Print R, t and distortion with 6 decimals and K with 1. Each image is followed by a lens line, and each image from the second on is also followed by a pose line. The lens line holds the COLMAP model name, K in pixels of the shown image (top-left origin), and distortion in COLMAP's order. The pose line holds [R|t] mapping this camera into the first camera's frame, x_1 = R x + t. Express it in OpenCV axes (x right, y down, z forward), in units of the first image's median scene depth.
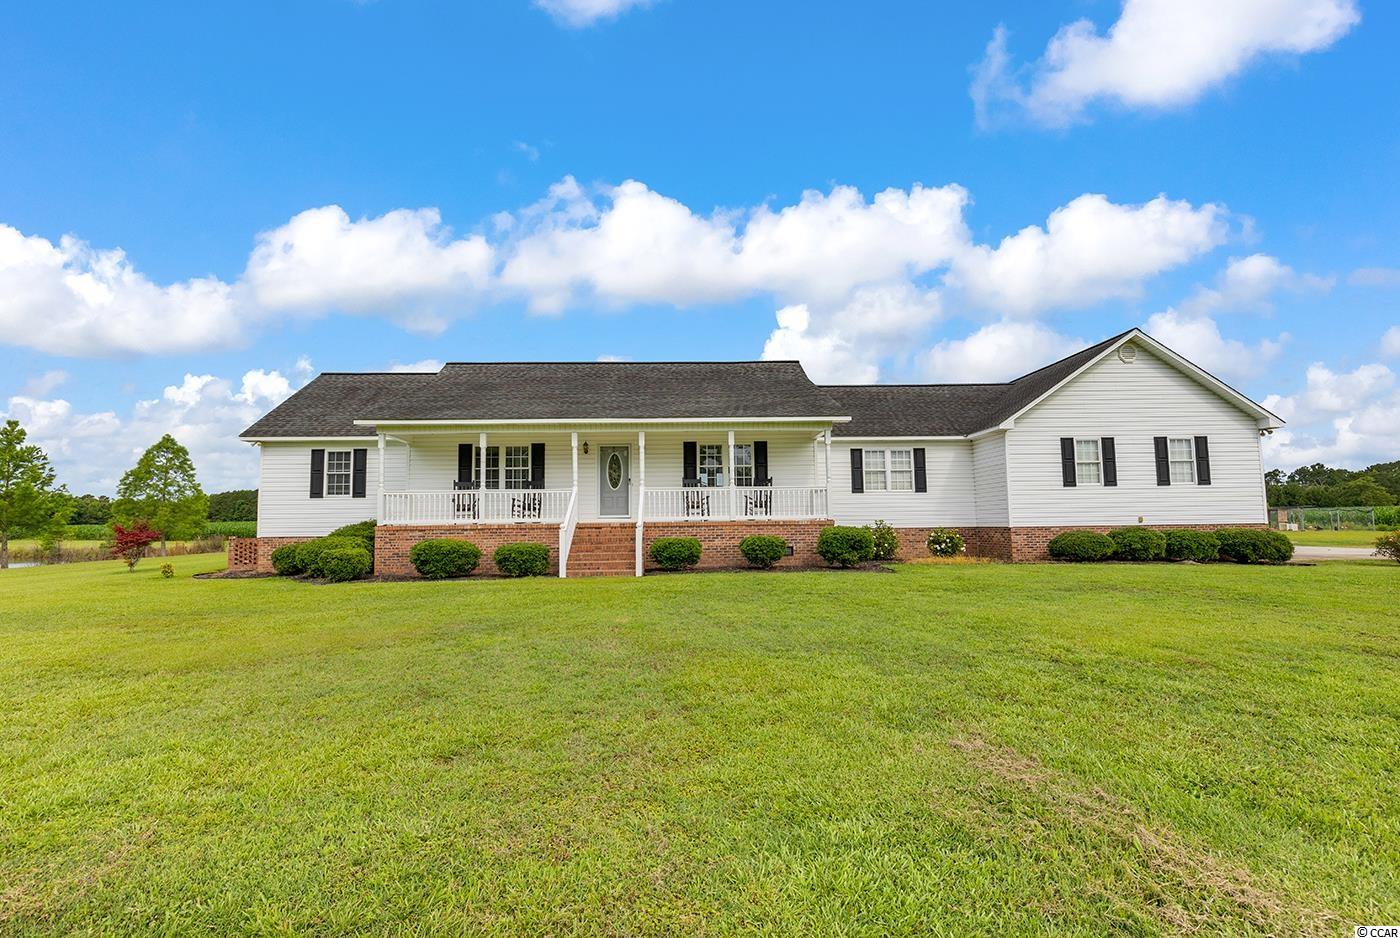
lens RADIAL K [[628.7, 0, 695.3], [0, 628.7, 474.7], [0, 0, 1]] dist [0.004117, -0.000405]
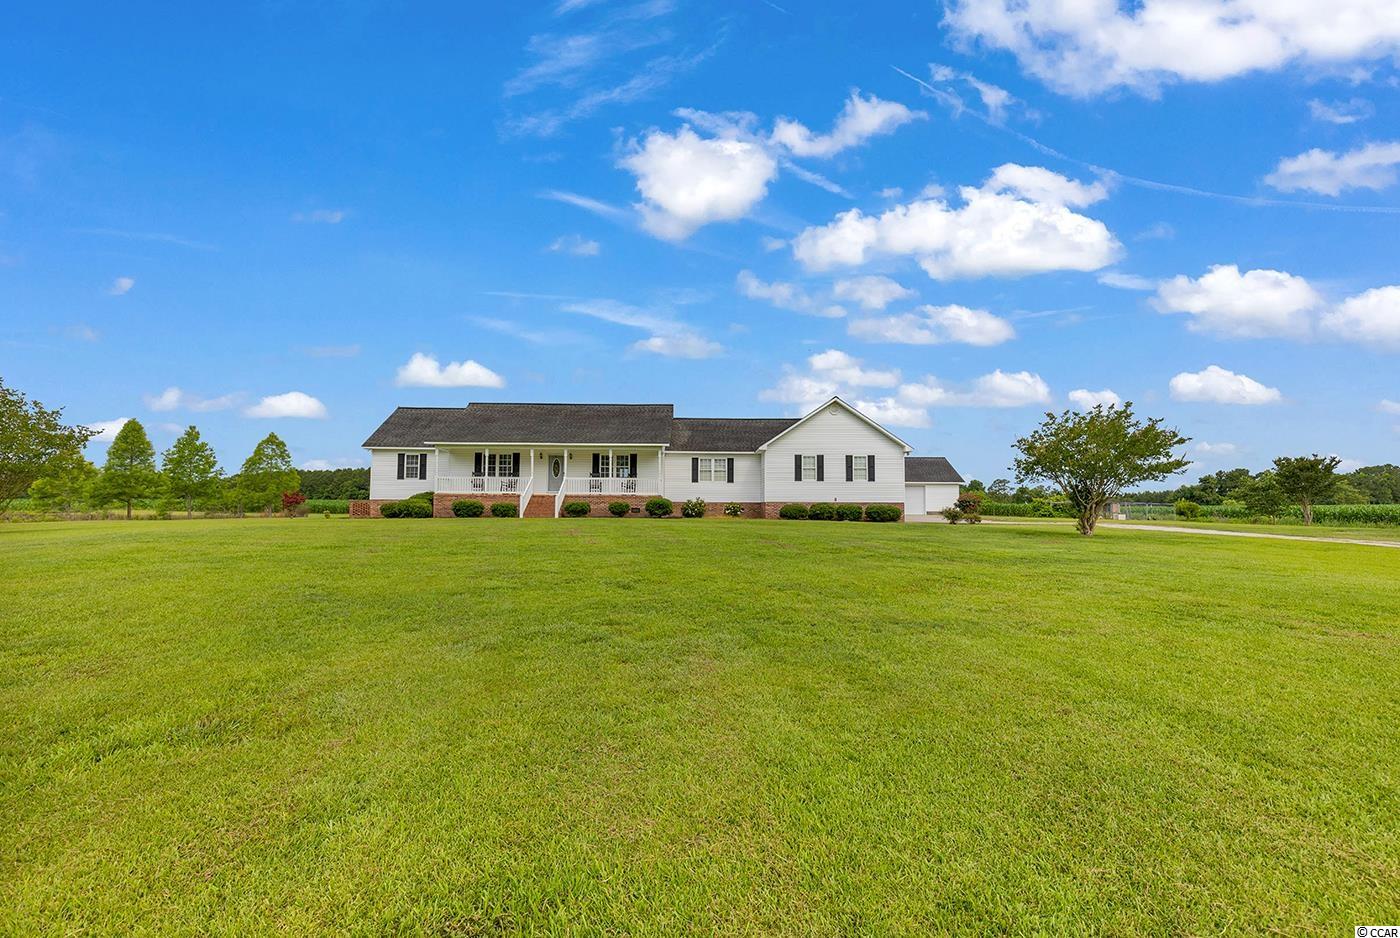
lens RADIAL K [[628.7, 0, 700.8], [0, 628.7, 474.8], [0, 0, 1]] dist [0.004117, -0.000405]
pose [[0.999588, 0.019570, -0.020998, 0.352246], [-0.019193, 0.999654, 0.017983, -0.028572], [0.021343, -0.017572, 0.999618, -0.900185]]
